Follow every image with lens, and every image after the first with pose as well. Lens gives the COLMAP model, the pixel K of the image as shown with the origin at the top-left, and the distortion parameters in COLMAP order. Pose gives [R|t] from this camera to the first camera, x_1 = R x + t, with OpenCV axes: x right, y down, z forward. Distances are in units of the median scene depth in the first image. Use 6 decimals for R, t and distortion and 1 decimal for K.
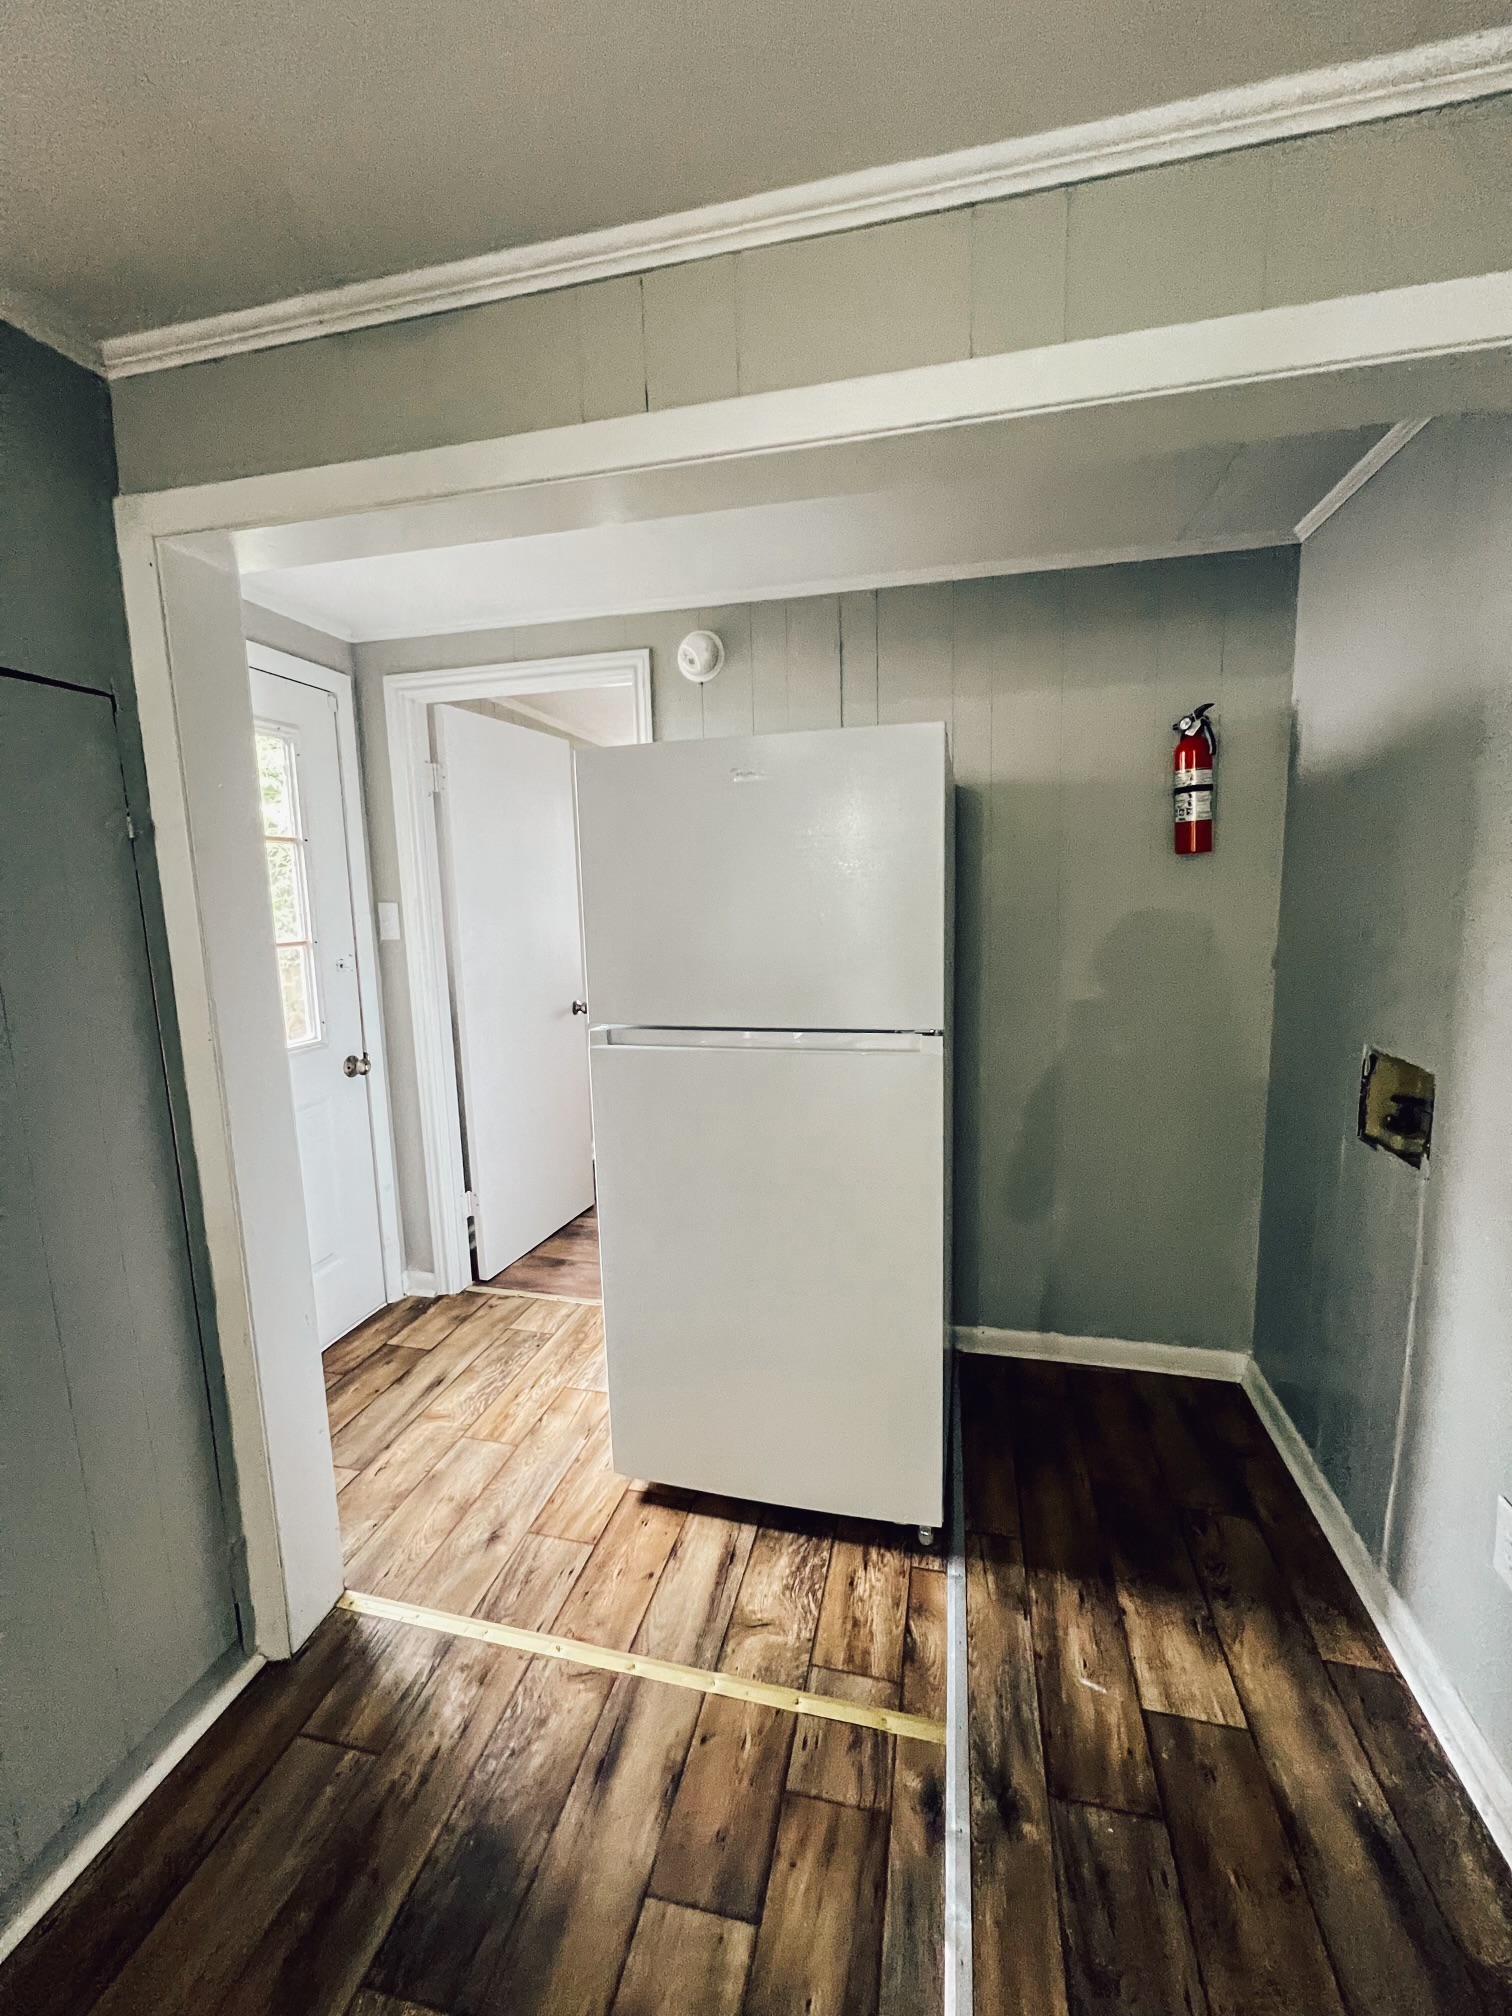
lens RADIAL K [[809.6, 0, 760.9], [0, 809.6, 1005.5], [0, 0, 1]] dist [-0.001624, -0.000289]
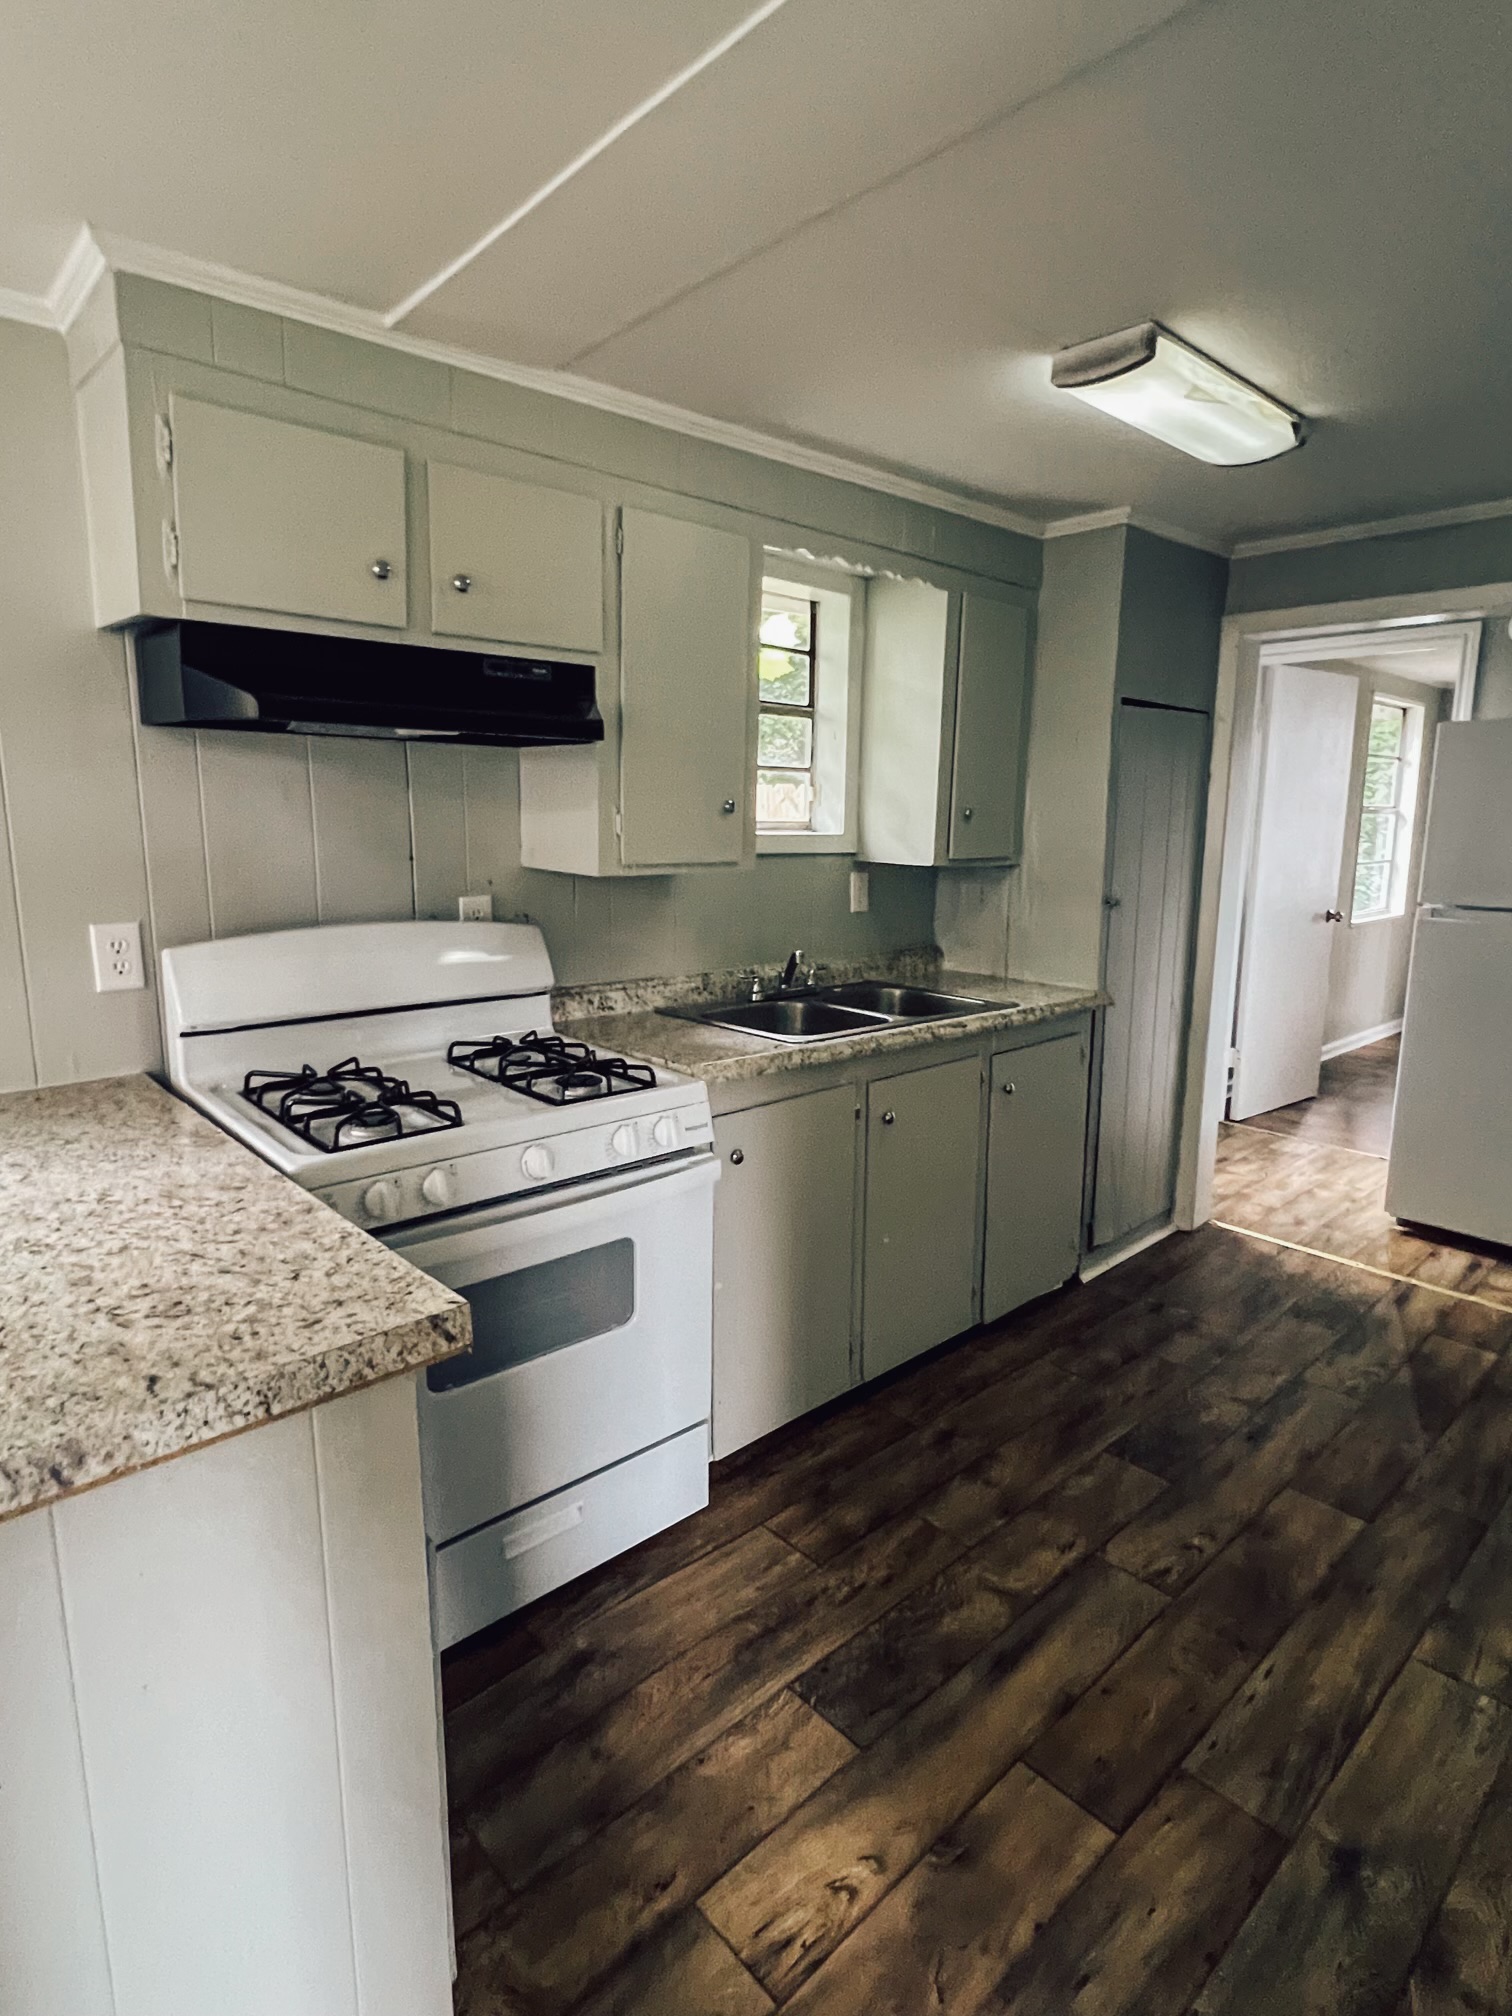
lens RADIAL K [[1052.6, 0, 750.9], [0, 1052.6, 1008.4], [0, 0, 1]] dist [-0.001476, 0.000228]
pose [[0.827492, 0.142835, -0.543006, -0.164710], [-0.115745, 0.989724, 0.083957, 0.197398], [0.549418, -0.006624, 0.835521, -1.418000]]
